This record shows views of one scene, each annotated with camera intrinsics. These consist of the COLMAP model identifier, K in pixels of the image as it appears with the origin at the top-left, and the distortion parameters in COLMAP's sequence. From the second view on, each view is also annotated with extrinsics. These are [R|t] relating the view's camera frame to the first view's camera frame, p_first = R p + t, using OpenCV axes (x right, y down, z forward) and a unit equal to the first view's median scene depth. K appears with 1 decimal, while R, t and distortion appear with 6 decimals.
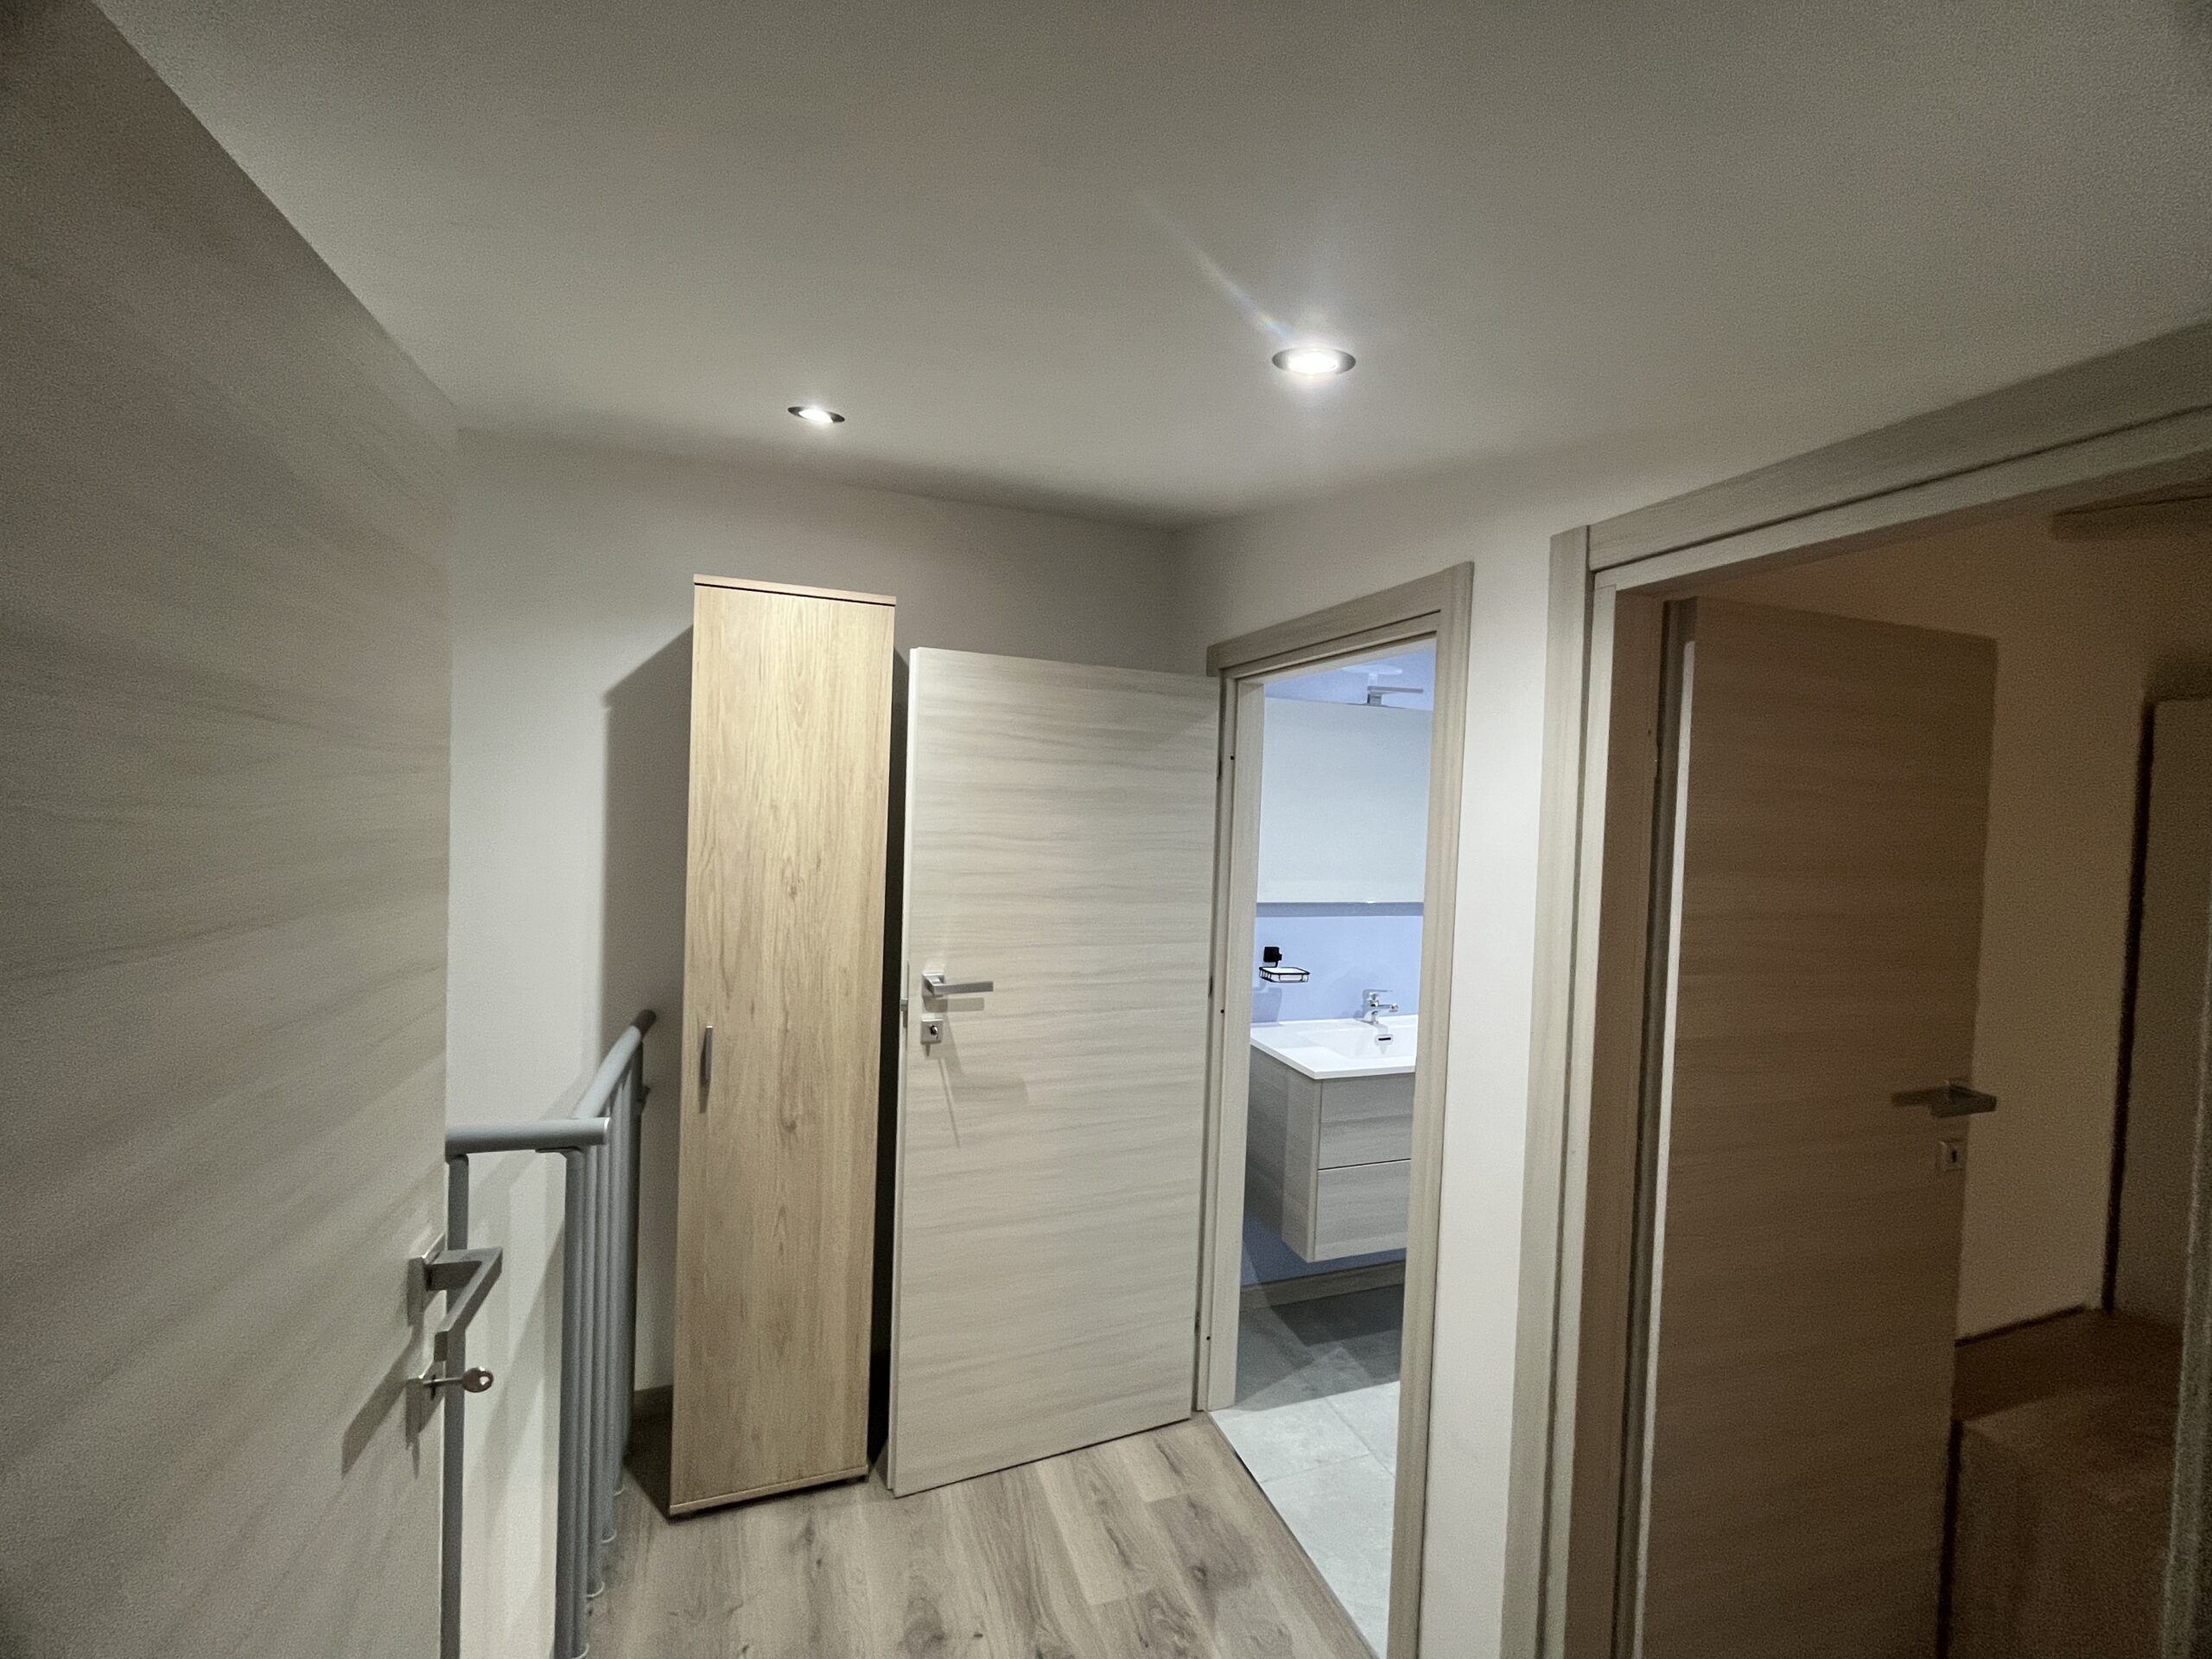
lens RADIAL K [[894.0, 0, 1101.9], [0, 894.0, 830.7], [0, 0, 1]] dist [-0.001253, -0.000645]
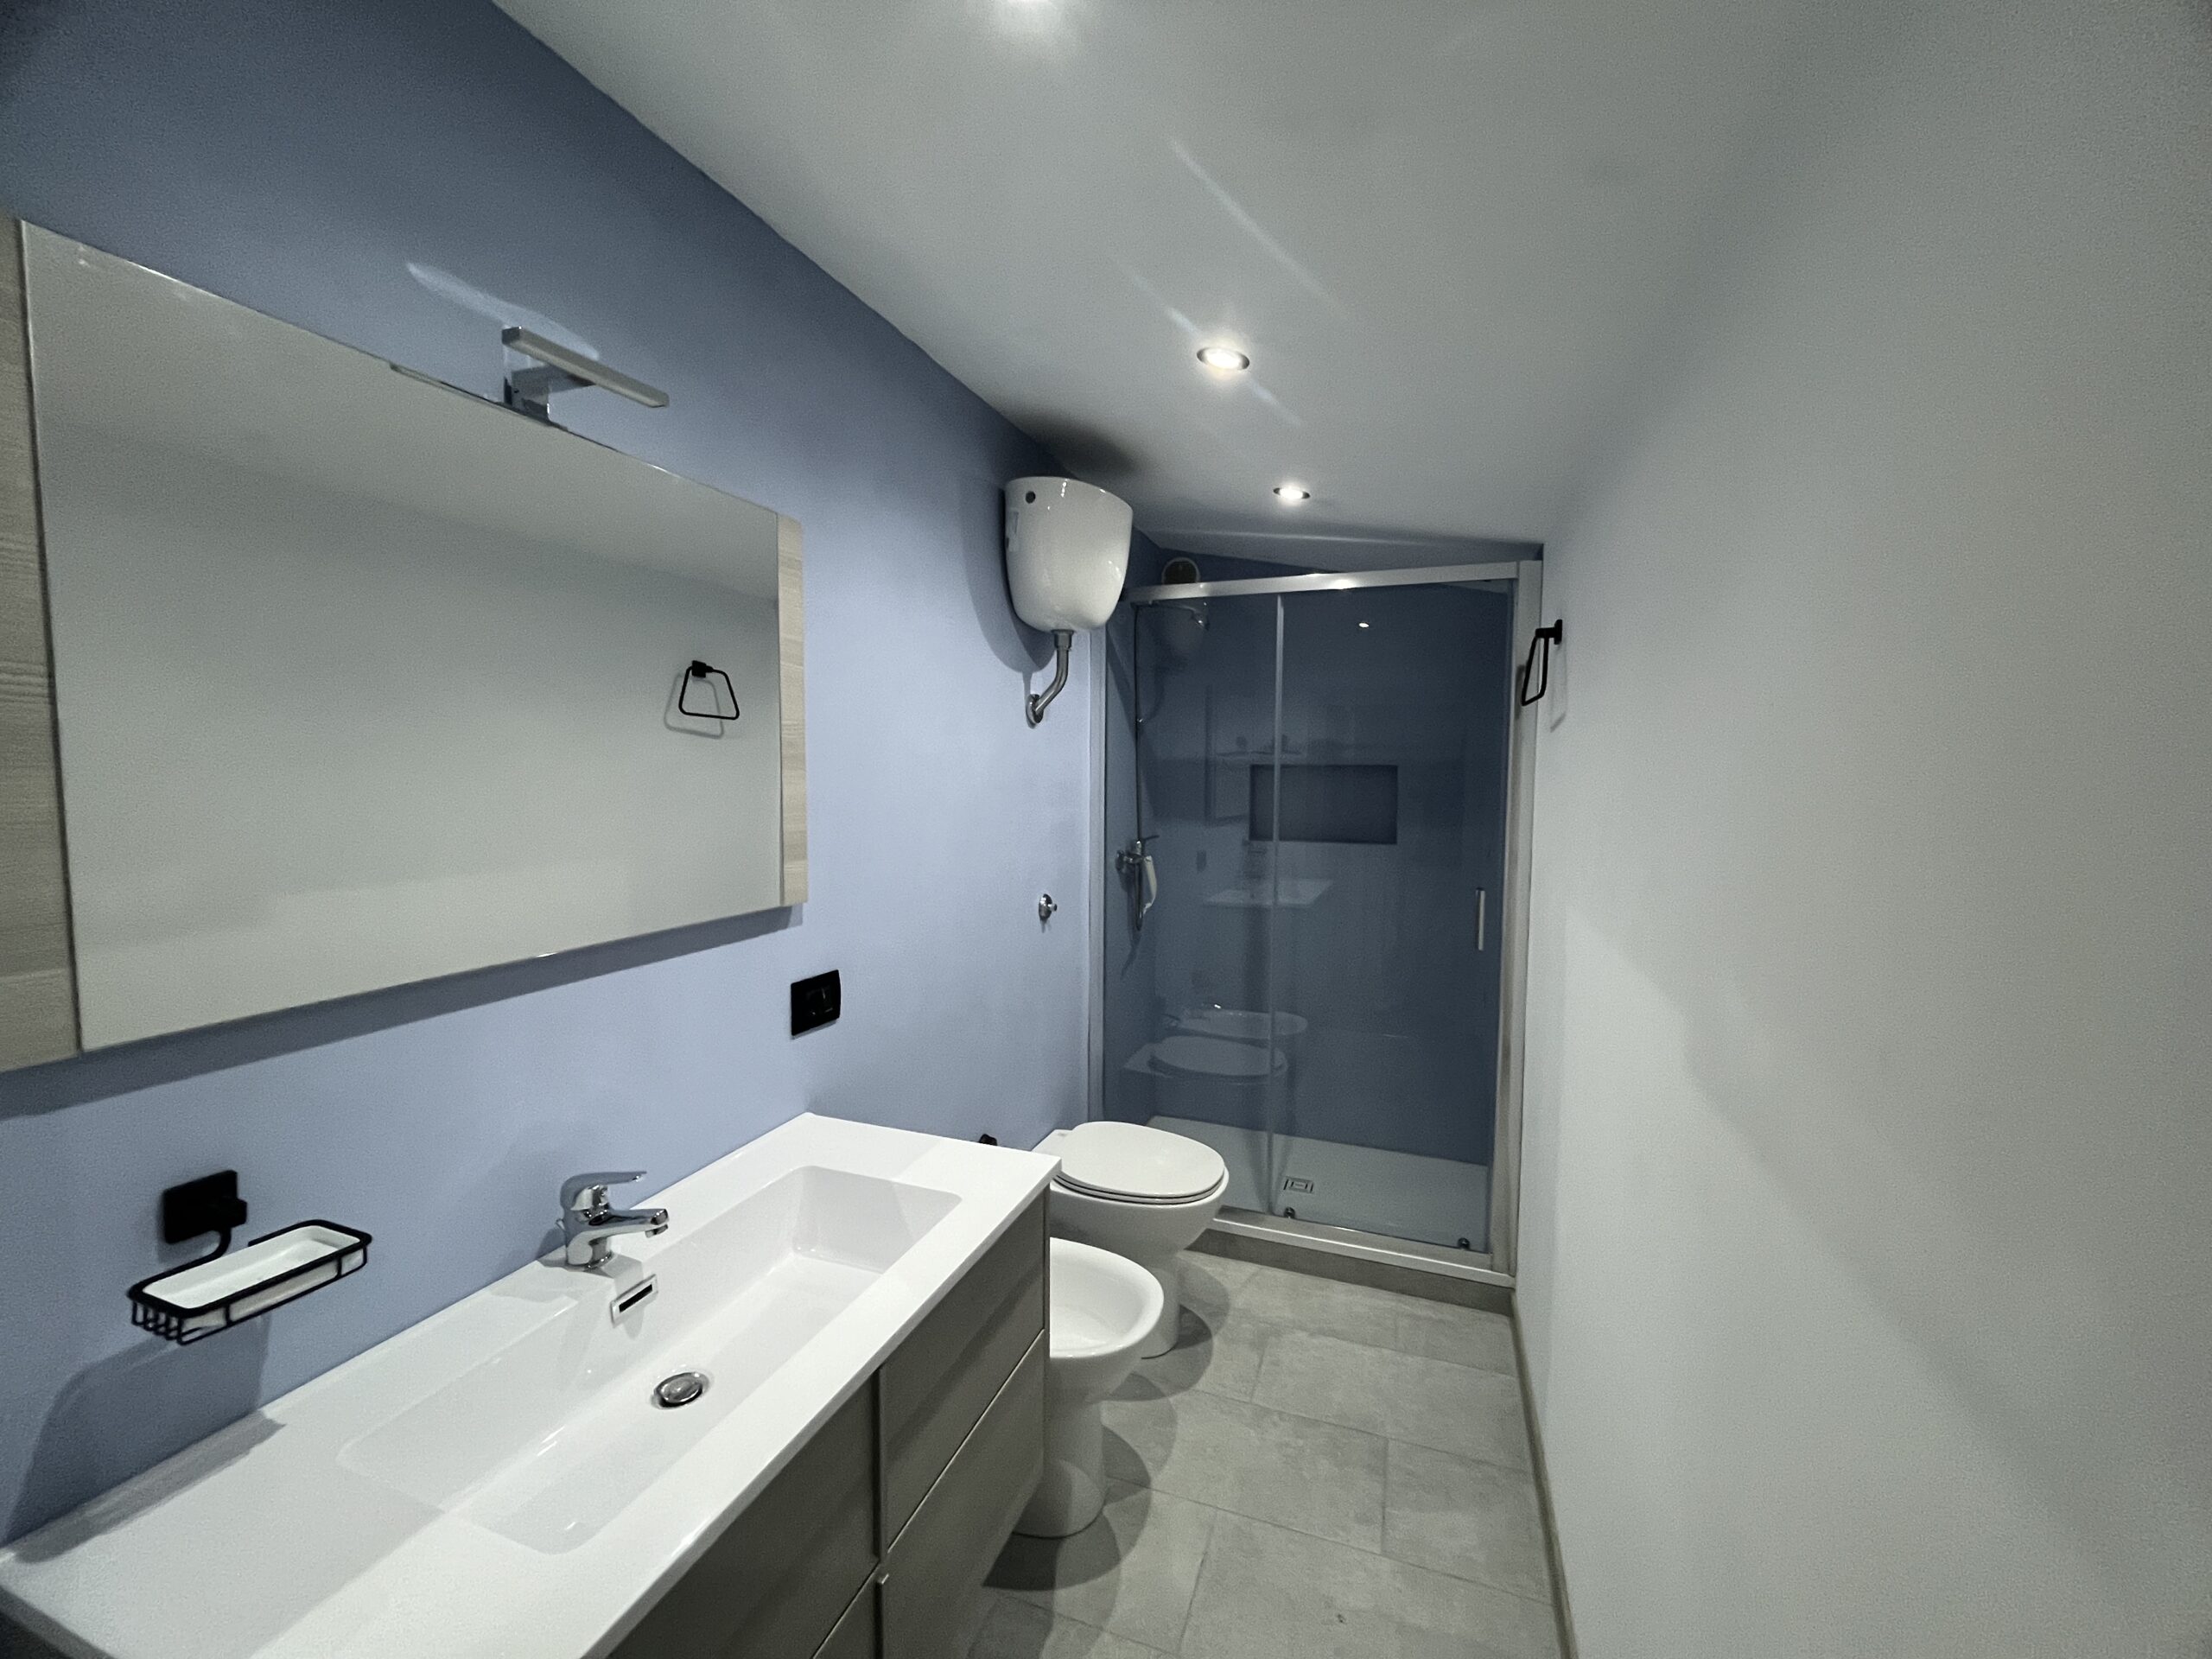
lens RADIAL K [[894.0, 0, 1101.9], [0, 894.0, 830.7], [0, 0, 1]] dist [-0.001253, -0.000645]
pose [[0.637072, -0.086442, 0.765942, 0.163499], [0.035512, 0.995928, 0.082860, 0.004722], [-0.769986, -0.025588, 0.637548, 0.594513]]
